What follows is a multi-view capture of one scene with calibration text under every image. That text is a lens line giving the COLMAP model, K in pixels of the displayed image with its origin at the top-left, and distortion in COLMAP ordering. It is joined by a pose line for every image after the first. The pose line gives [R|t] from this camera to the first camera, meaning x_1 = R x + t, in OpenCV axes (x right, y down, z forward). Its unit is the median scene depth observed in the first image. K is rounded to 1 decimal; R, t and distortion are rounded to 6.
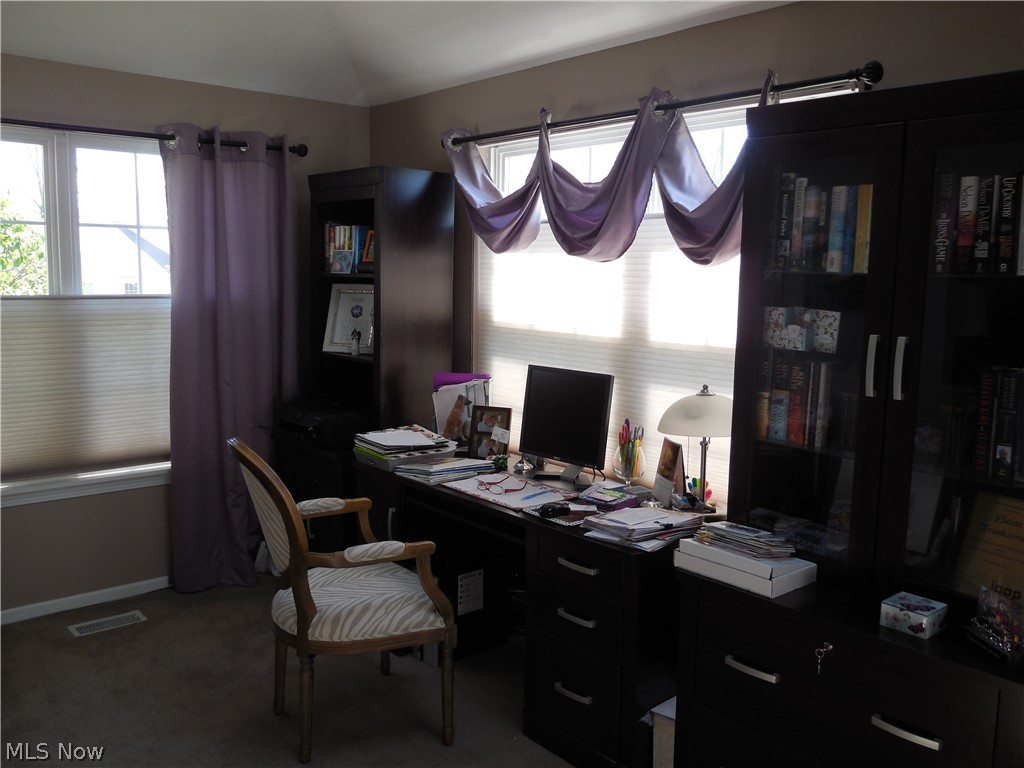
lens RADIAL K [[880.5, 0, 512.0], [0, 880.5, 384.0], [0, 0, 1]] dist [-0.014764, -0.003479]
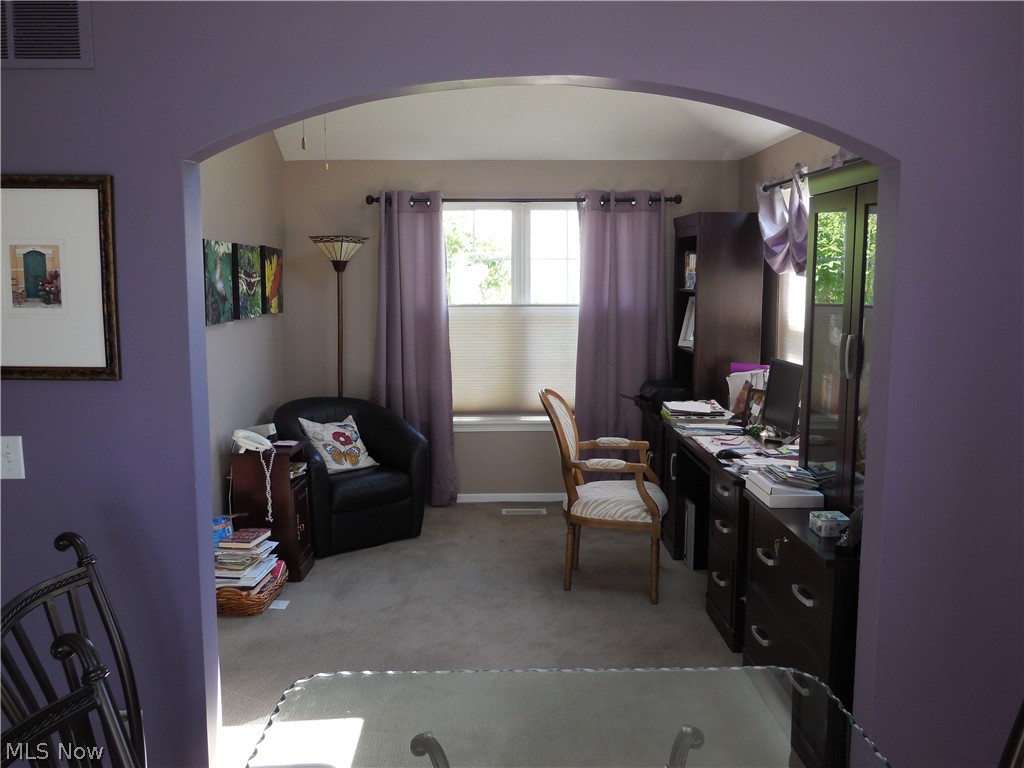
lens RADIAL K [[880.5, 0, 512.0], [0, 880.5, 384.0], [0, 0, 1]] dist [-0.014764, -0.003479]
pose [[0.778428, 0.060562, -0.624806, 0.488019], [-0.067472, 0.997641, 0.012638, 0.024905], [0.624098, 0.032319, 0.780678, -0.252611]]
